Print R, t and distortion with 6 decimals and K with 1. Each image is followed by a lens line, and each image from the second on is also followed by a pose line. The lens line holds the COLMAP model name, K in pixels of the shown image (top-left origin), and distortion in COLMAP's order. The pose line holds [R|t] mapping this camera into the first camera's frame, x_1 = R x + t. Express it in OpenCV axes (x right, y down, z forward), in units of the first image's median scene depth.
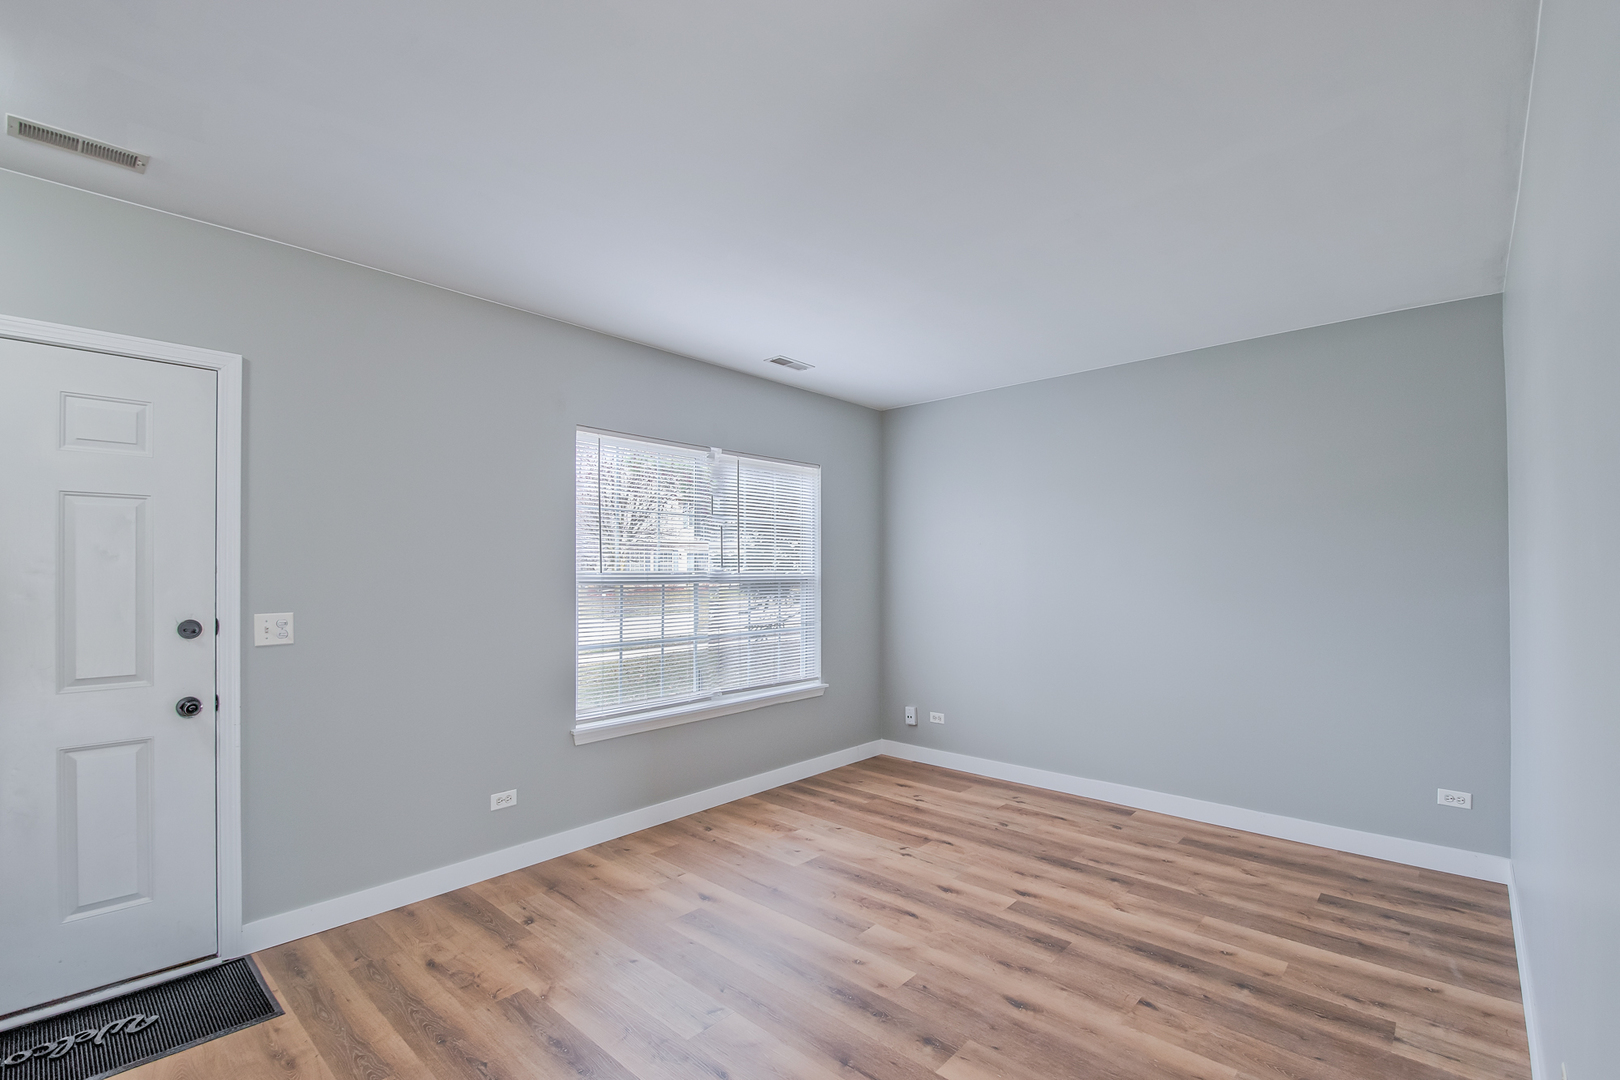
lens RADIAL K [[729.2, 0, 813.5], [0, 729.2, 574.7], [0, 0, 1]] dist [0.000320, -0.000285]
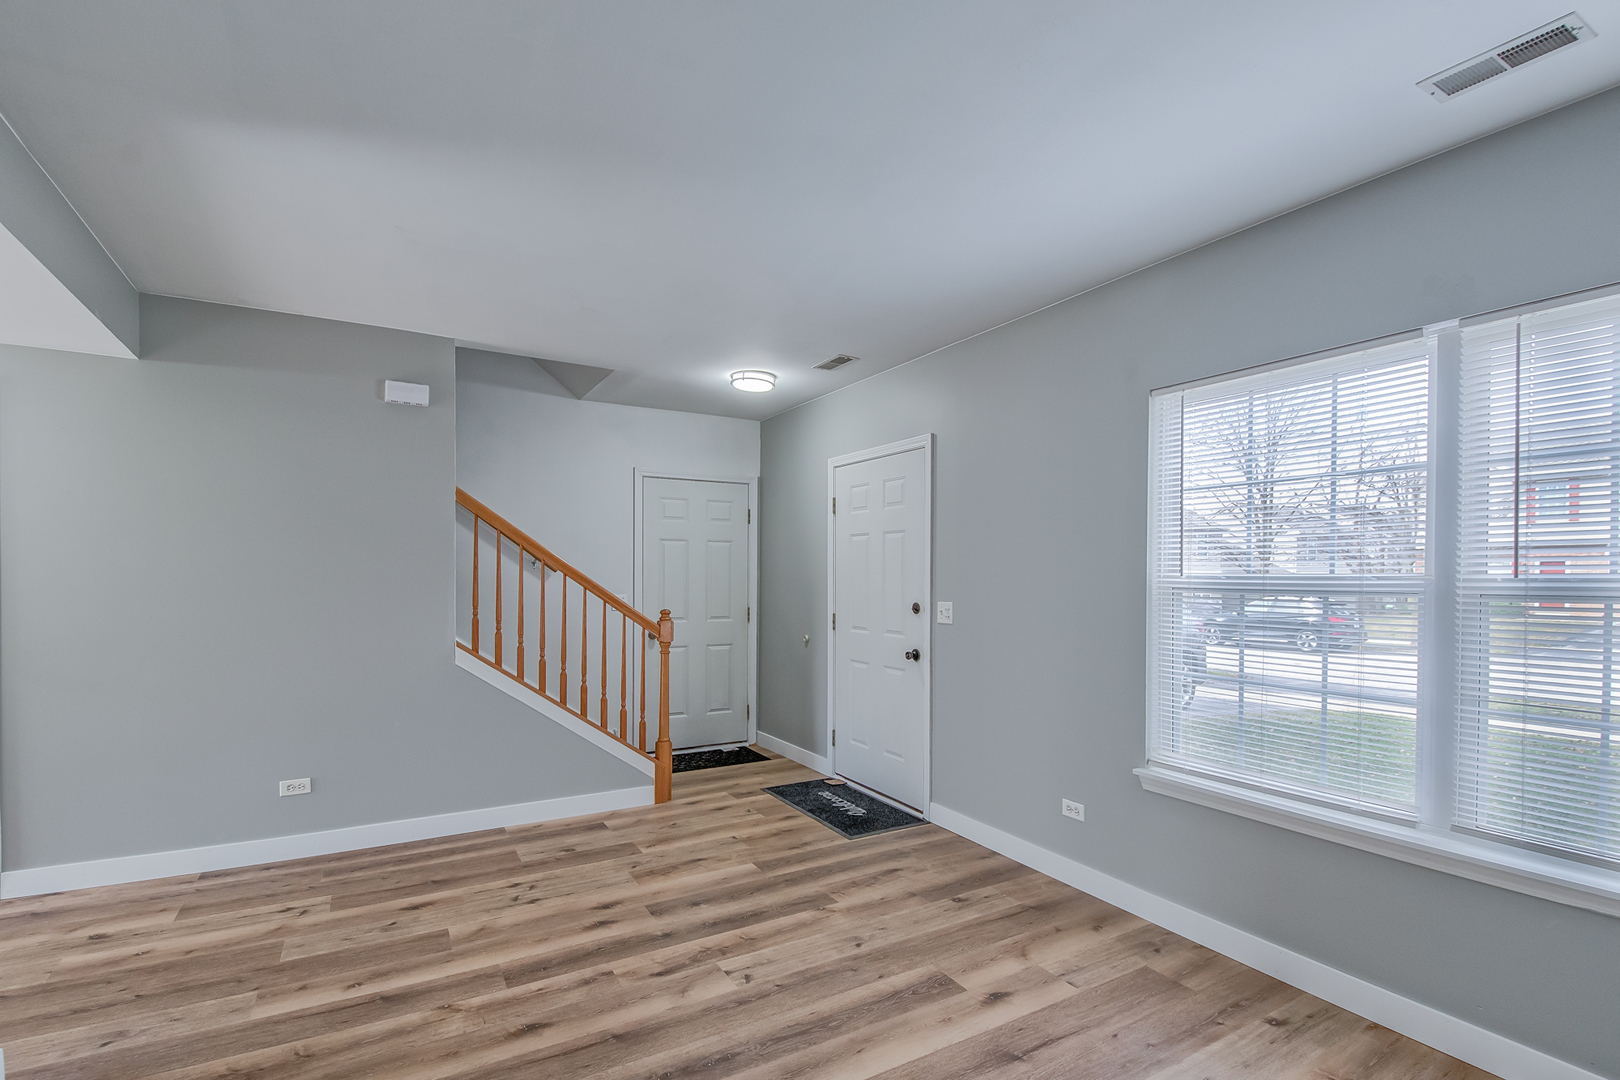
lens RADIAL K [[729.2, 0, 813.5], [0, 729.2, 574.7], [0, 0, 1]] dist [0.000320, -0.000285]
pose [[-0.304294, 0.013236, -0.952486, 0.632015], [0.006736, 0.999908, 0.011743, -0.017658], [0.952554, -0.002842, -0.304355, 1.024785]]
